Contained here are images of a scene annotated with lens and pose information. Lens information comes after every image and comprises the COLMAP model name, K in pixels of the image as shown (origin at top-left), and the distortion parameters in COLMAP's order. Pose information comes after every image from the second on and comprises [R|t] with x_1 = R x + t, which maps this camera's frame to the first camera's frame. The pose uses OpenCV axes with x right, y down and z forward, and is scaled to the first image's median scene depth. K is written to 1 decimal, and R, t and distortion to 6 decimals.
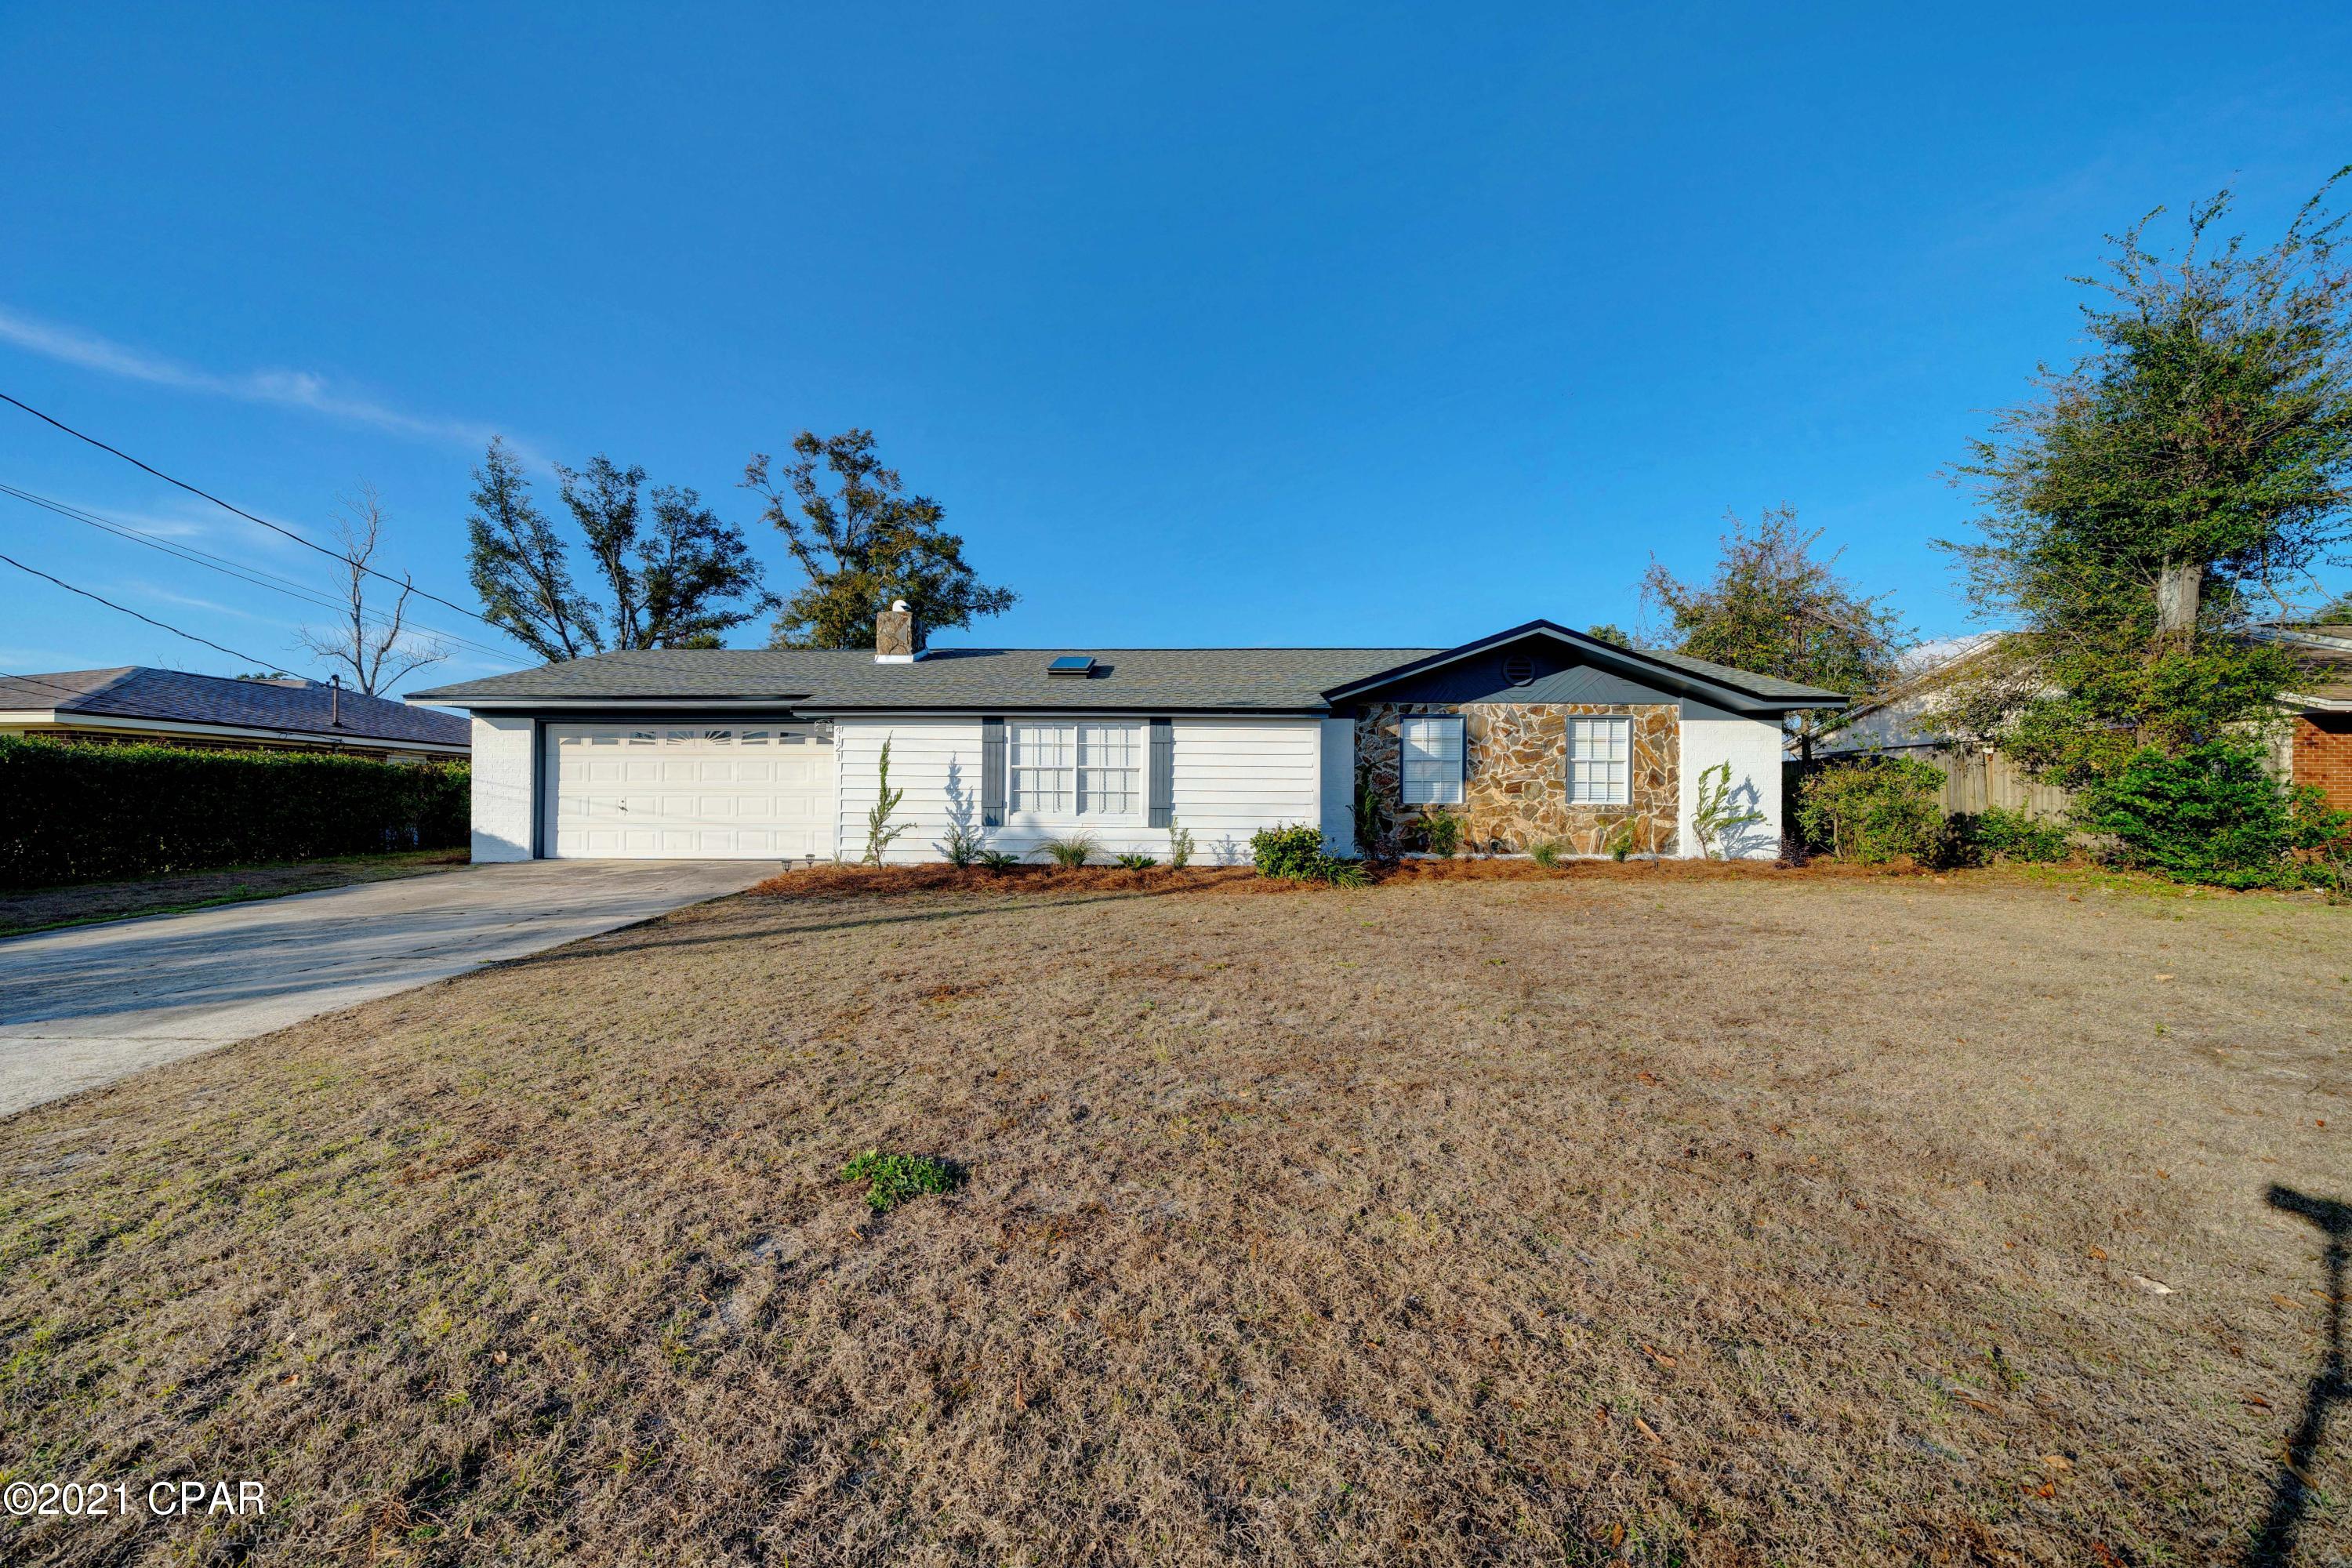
lens RADIAL K [[807.6, 0, 1162.2], [0, 807.6, 796.9], [0, 0, 1]] dist [-0.002603, -0.000104]
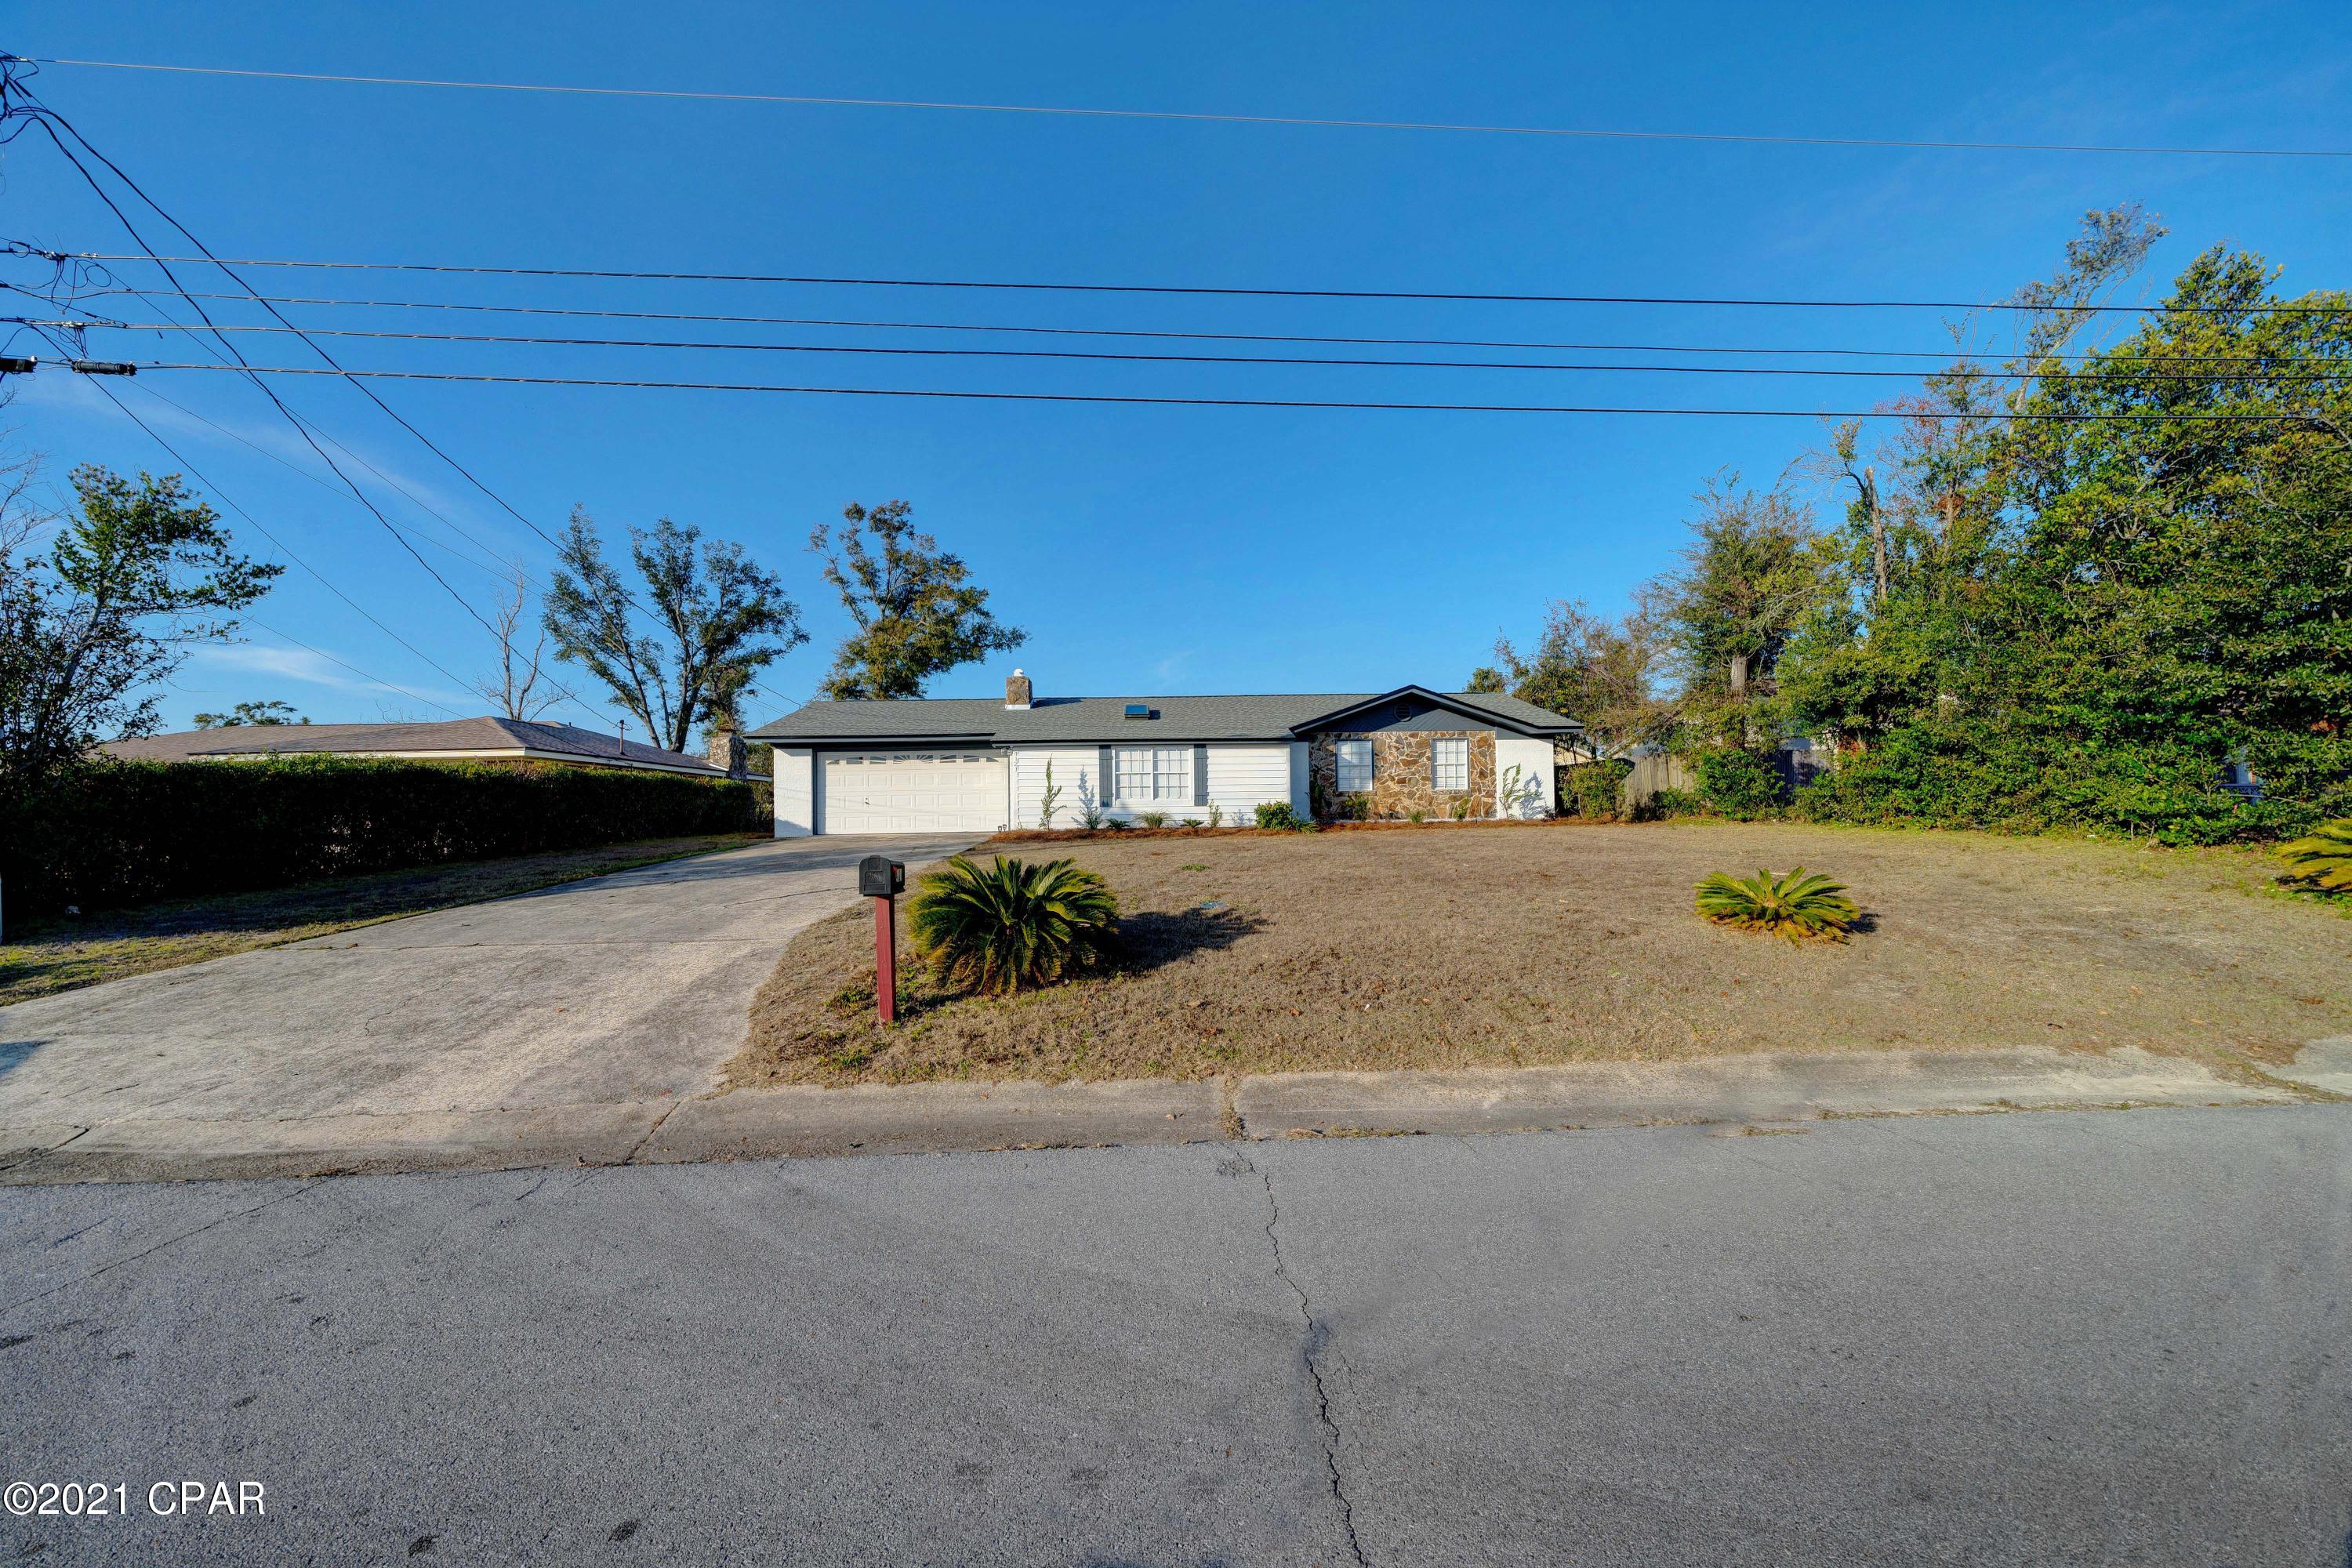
lens RADIAL K [[809.8, 0, 1159.6], [0, 809.8, 803.3], [0, 0, 1]] dist [-0.003211, -0.000089]
pose [[0.998770, -0.018729, 0.045912, -0.156247], [0.019059, 0.999795, -0.006771, 0.037953], [-0.045776, 0.007638, 0.998923, -0.689159]]
